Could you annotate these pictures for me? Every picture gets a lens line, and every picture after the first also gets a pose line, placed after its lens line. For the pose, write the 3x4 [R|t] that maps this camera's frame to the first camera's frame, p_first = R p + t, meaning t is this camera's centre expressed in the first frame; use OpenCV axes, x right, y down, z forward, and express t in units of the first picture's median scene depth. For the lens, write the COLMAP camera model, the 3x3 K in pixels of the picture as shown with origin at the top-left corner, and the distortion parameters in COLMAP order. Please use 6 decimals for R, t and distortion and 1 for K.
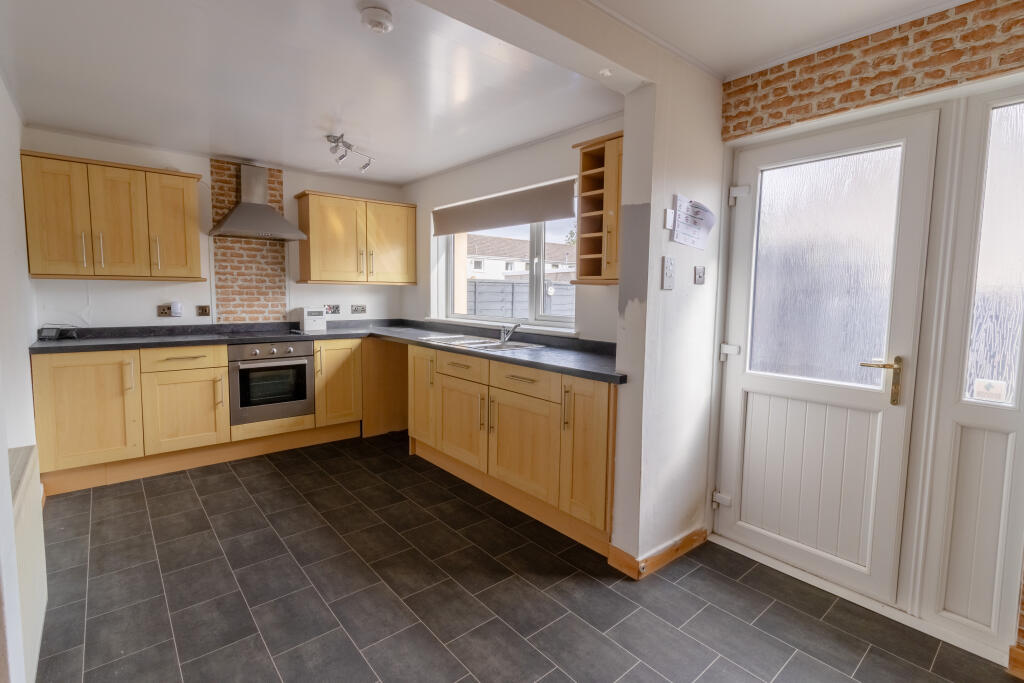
lens RADIAL K [[470.2, 0, 503.7], [0, 470.2, 332.2], [0, 0, 1]] dist [0.000692, 0.000066]
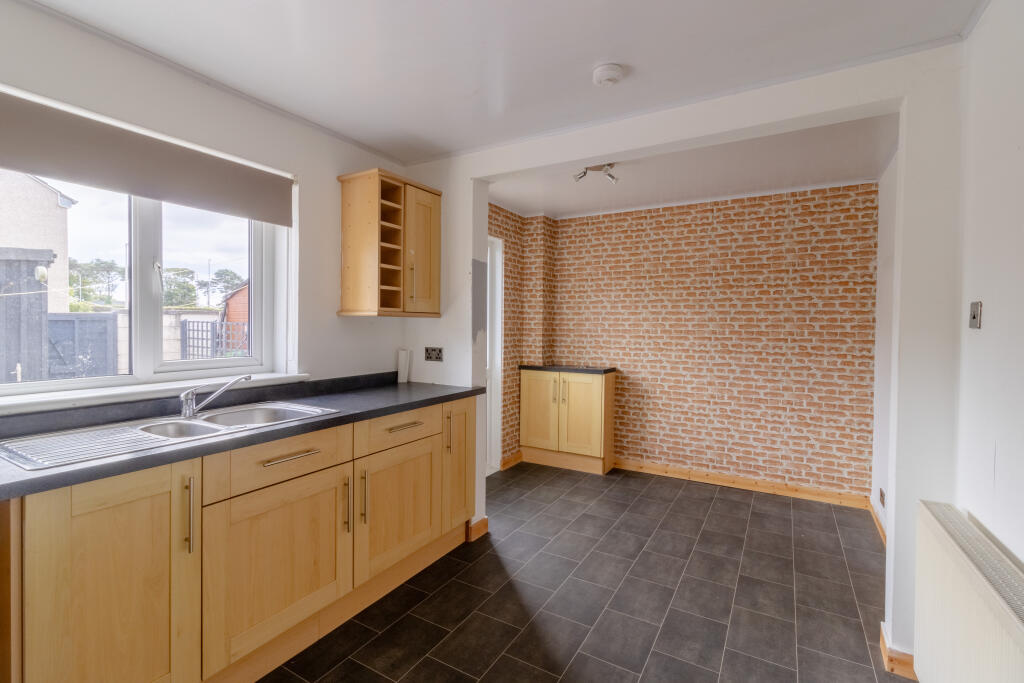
lens RADIAL K [[470.2, 0, 503.7], [0, 470.2, 332.2], [0, 0, 1]] dist [0.000692, 0.000066]
pose [[-0.331420, -0.028177, 0.943062, -0.815824], [0.068350, 0.996211, 0.053785, -0.103755], [-0.941004, 0.082284, -0.328238, 1.084664]]
